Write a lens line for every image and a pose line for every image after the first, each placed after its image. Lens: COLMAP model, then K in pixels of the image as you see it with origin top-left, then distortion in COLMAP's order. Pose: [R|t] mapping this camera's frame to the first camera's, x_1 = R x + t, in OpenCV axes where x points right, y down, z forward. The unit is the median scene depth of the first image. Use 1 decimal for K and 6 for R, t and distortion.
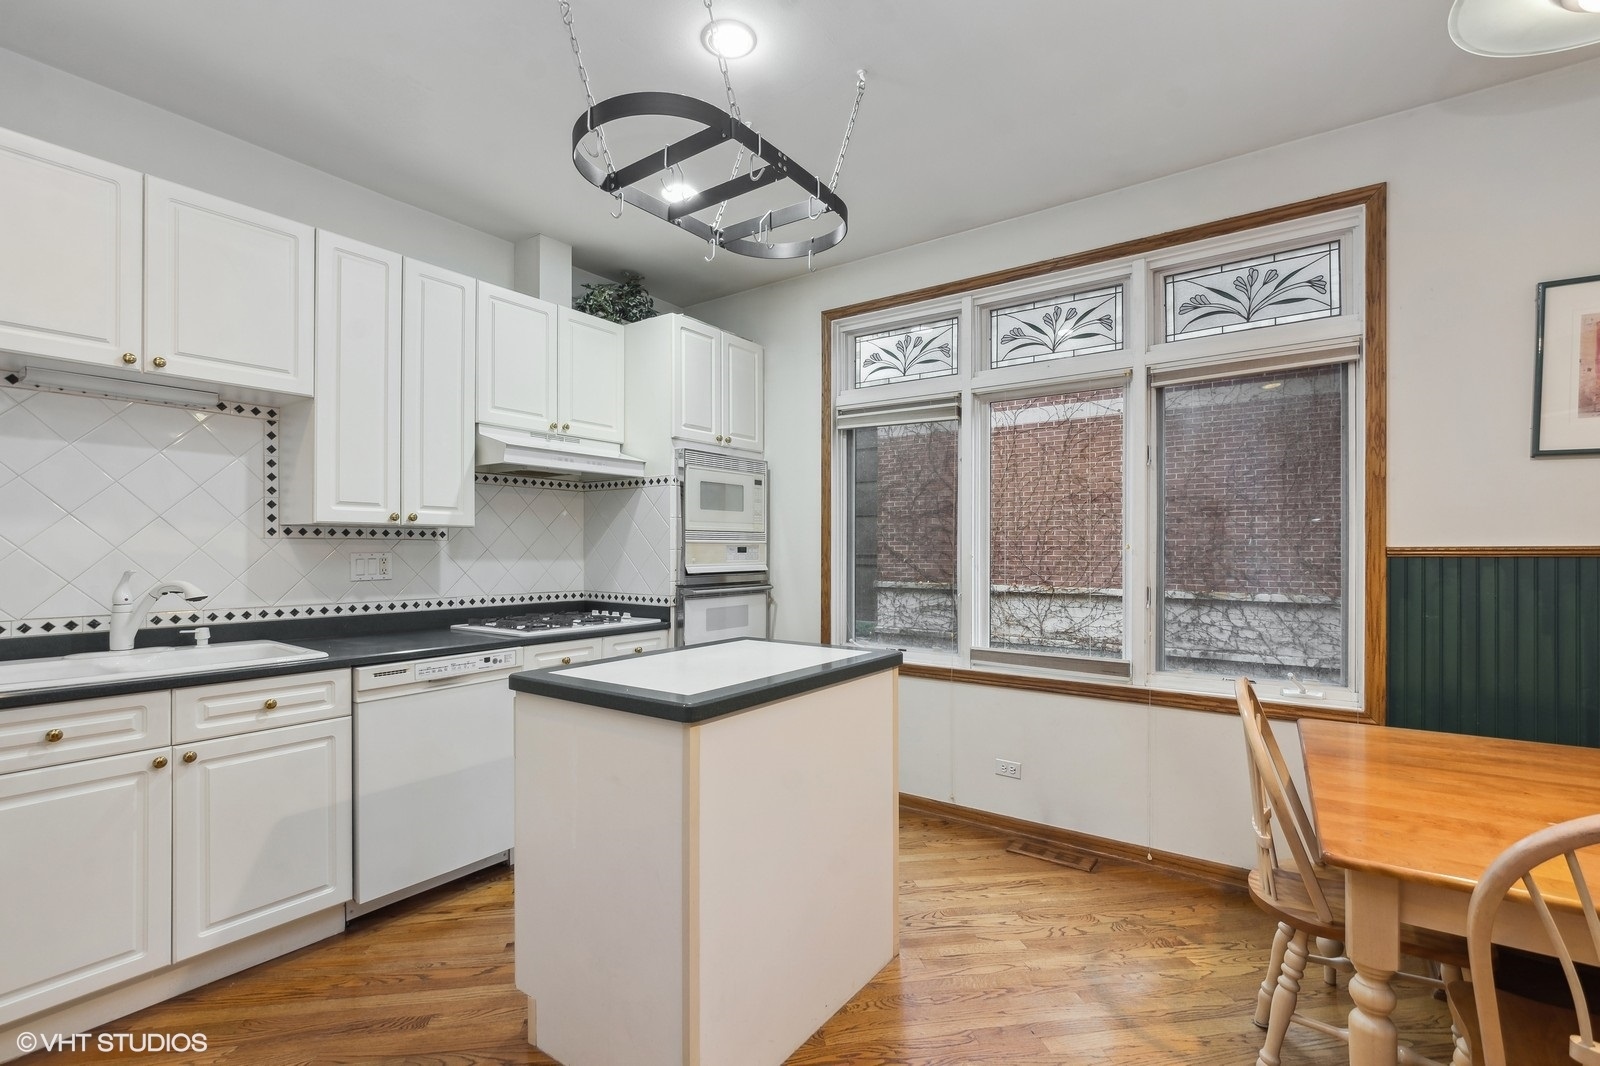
lens RADIAL K [[723.5, 0, 791.0], [0, 723.5, 531.2], [0, 0, 1]] dist [0.002944, 0.000057]
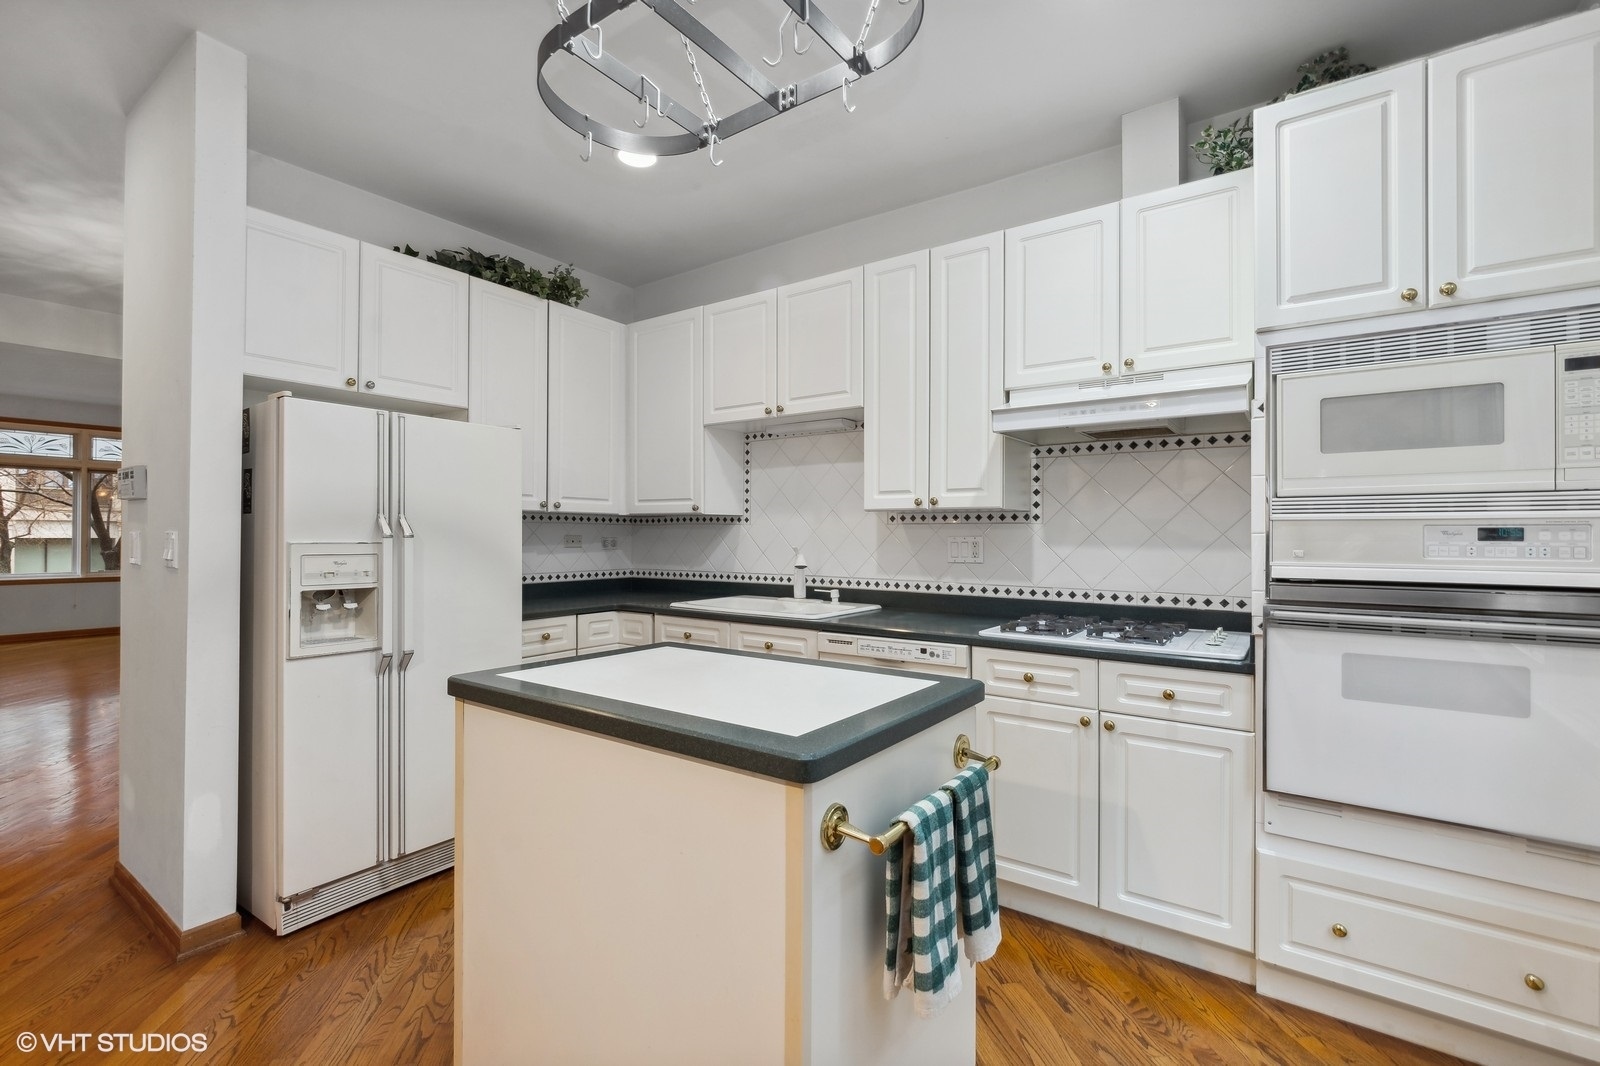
lens RADIAL K [[723.5, 0, 791.0], [0, 723.5, 531.2], [0, 0, 1]] dist [0.002944, 0.000057]
pose [[-0.012011, -0.004461, -0.999918, 0.461105], [0.021620, 0.999755, -0.004720, 0.021323], [0.999694, -0.021675, -0.011912, 0.752192]]
